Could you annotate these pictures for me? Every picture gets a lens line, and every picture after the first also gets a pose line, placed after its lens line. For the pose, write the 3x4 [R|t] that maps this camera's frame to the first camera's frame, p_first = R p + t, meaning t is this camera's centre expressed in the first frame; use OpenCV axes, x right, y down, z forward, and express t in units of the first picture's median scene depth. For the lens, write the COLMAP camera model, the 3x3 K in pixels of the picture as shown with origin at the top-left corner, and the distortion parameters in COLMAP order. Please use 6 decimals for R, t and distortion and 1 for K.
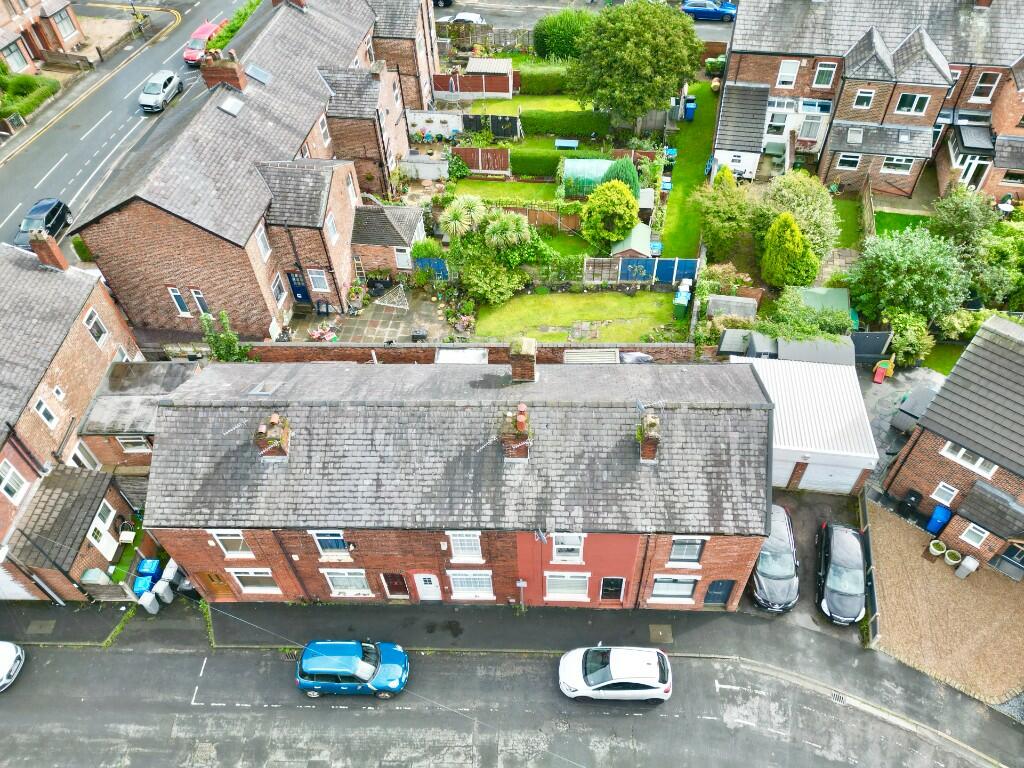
lens RADIAL K [[677.9, 0, 515.3], [0, 677.9, 379.9], [0, 0, 1]] dist [0.048222, -0.045688]
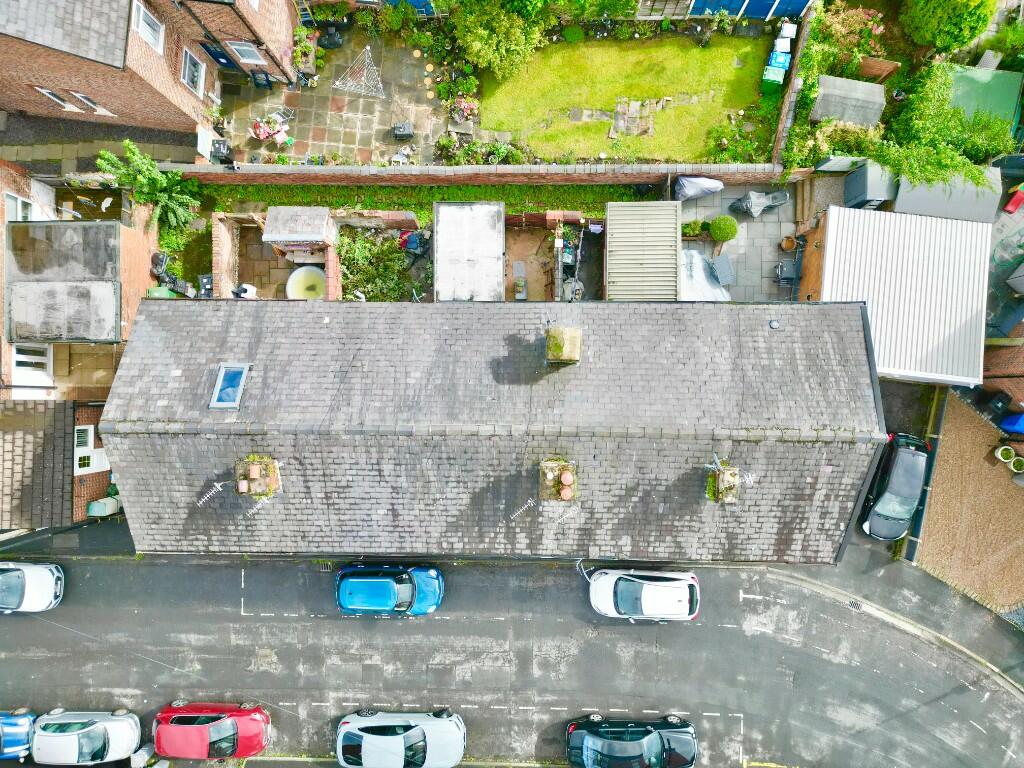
lens RADIAL K [[677.9, 0, 515.3], [0, 677.9, 379.9], [0, 0, 1]] dist [0.048222, -0.045688]
pose [[0.999767, -0.021532, -0.001628, -0.043809], [0.017966, 0.787625, 0.615894, -0.501844], [-0.011979, -0.615779, 0.787828, 0.424152]]
